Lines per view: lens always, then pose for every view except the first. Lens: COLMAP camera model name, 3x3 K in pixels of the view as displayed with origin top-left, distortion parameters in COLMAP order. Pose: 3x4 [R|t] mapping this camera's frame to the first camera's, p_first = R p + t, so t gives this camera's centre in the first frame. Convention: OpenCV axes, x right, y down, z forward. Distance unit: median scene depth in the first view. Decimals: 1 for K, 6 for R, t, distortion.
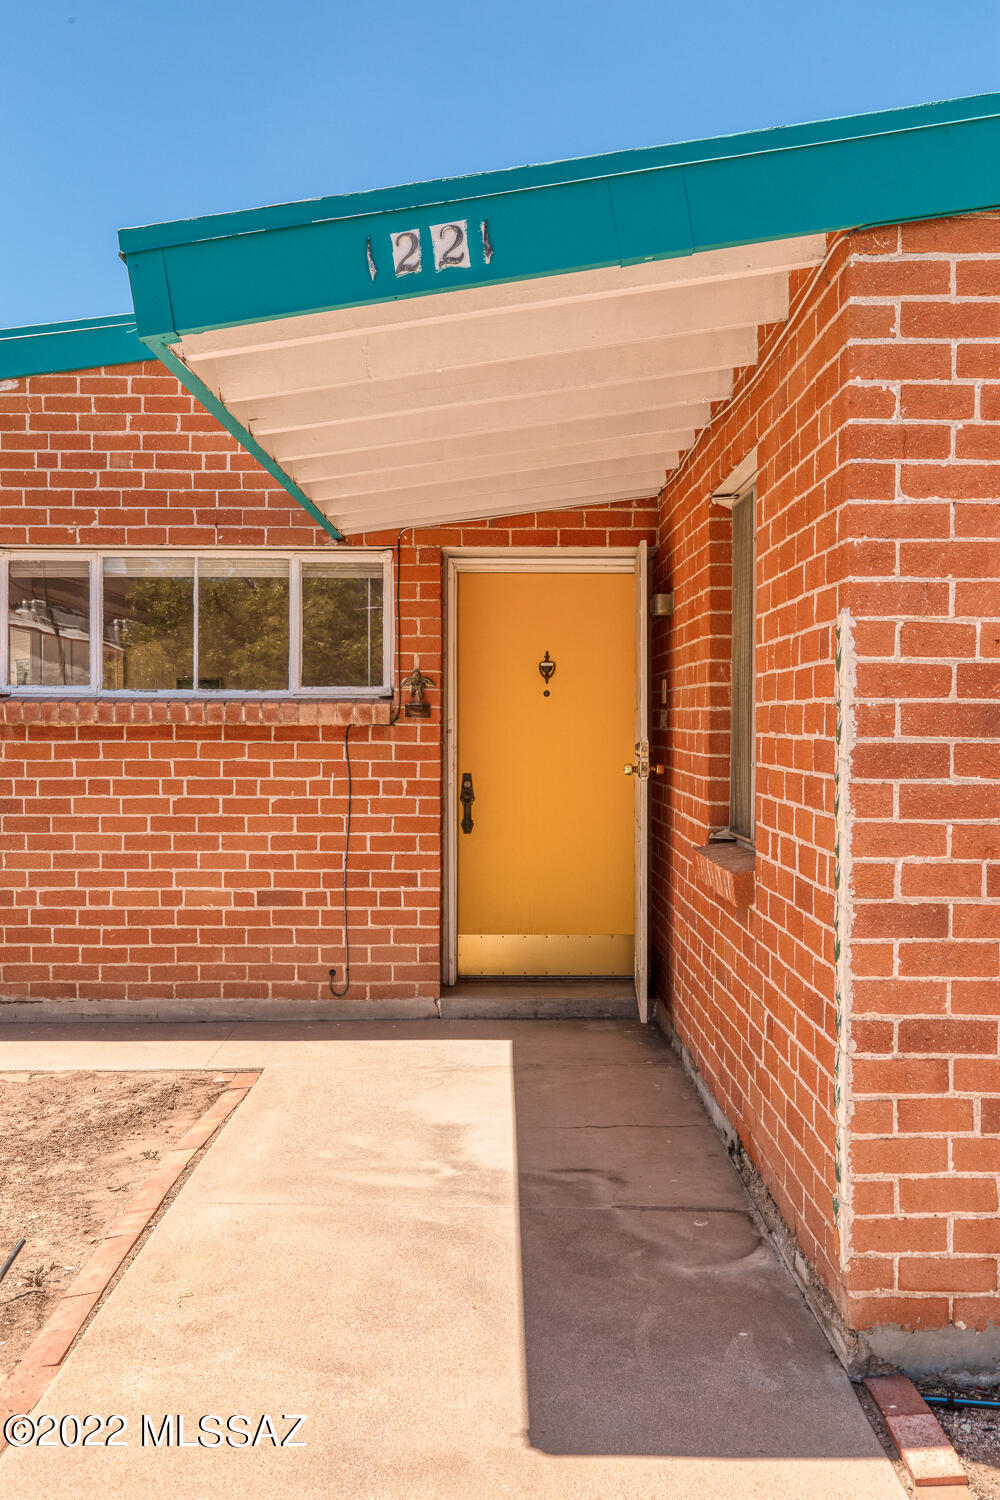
lens RADIAL K [[1450.7, 0, 500.0], [0, 1450.7, 750.0], [0, 0, 1]] dist [0.007199, 0.010318]
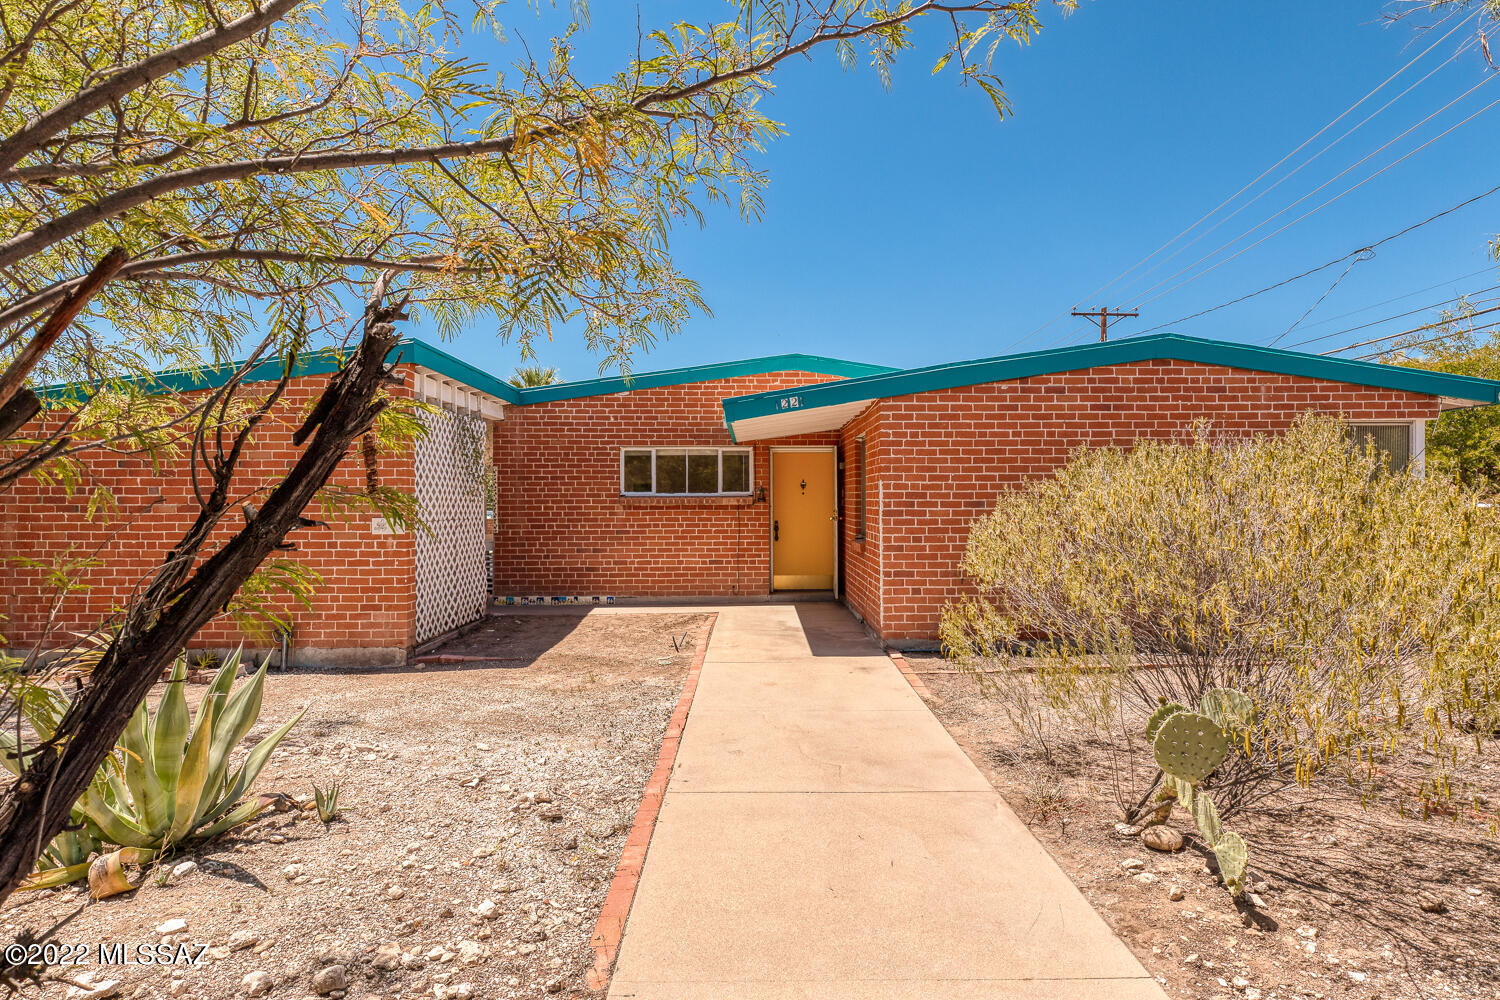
lens RADIAL K [[832.1, 0, 768.6], [0, 832.1, 503.7], [0, 0, 1]] dist [0.002839, -0.000951]
pose [[0.999813, -0.005826, 0.018417, -0.074174], [0.006080, 0.999887, -0.013763, 0.005213], [-0.018334, 0.013873, 0.999736, -0.736939]]
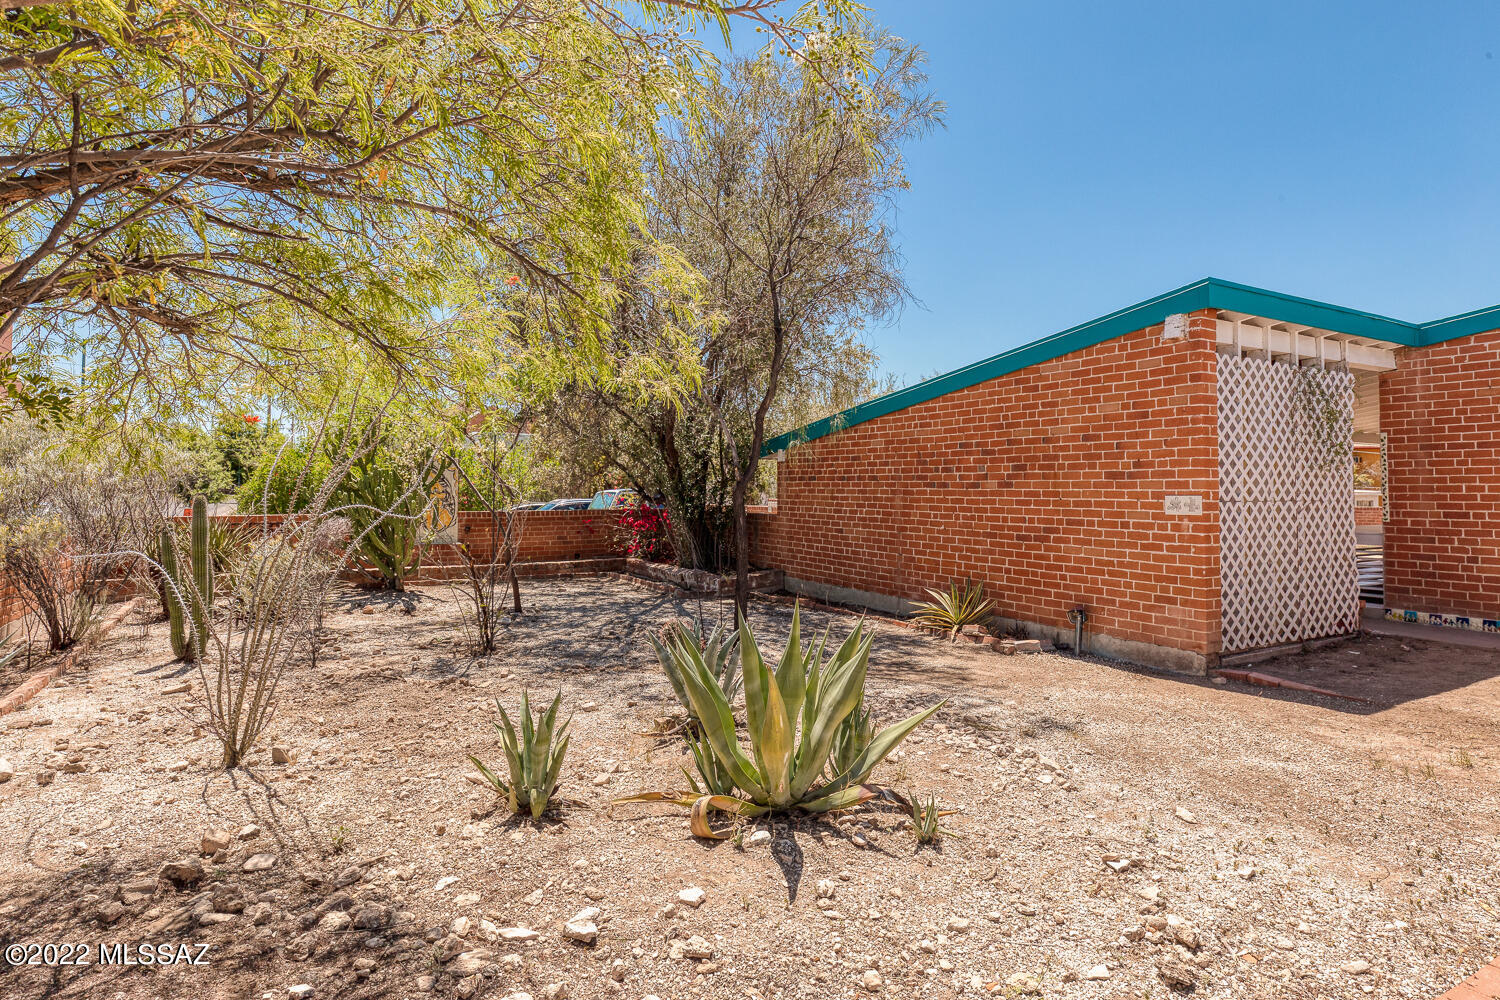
lens RADIAL K [[810.2, 0, 752.8], [0, 810.2, 458.6], [0, 0, 1]] dist [-0.000357, -0.000278]
pose [[0.490832, -0.034519, -0.870570, -0.007909], [-0.015921, 0.998693, -0.048576, 0.015490], [0.871109, 0.037702, 0.489641, -0.504814]]
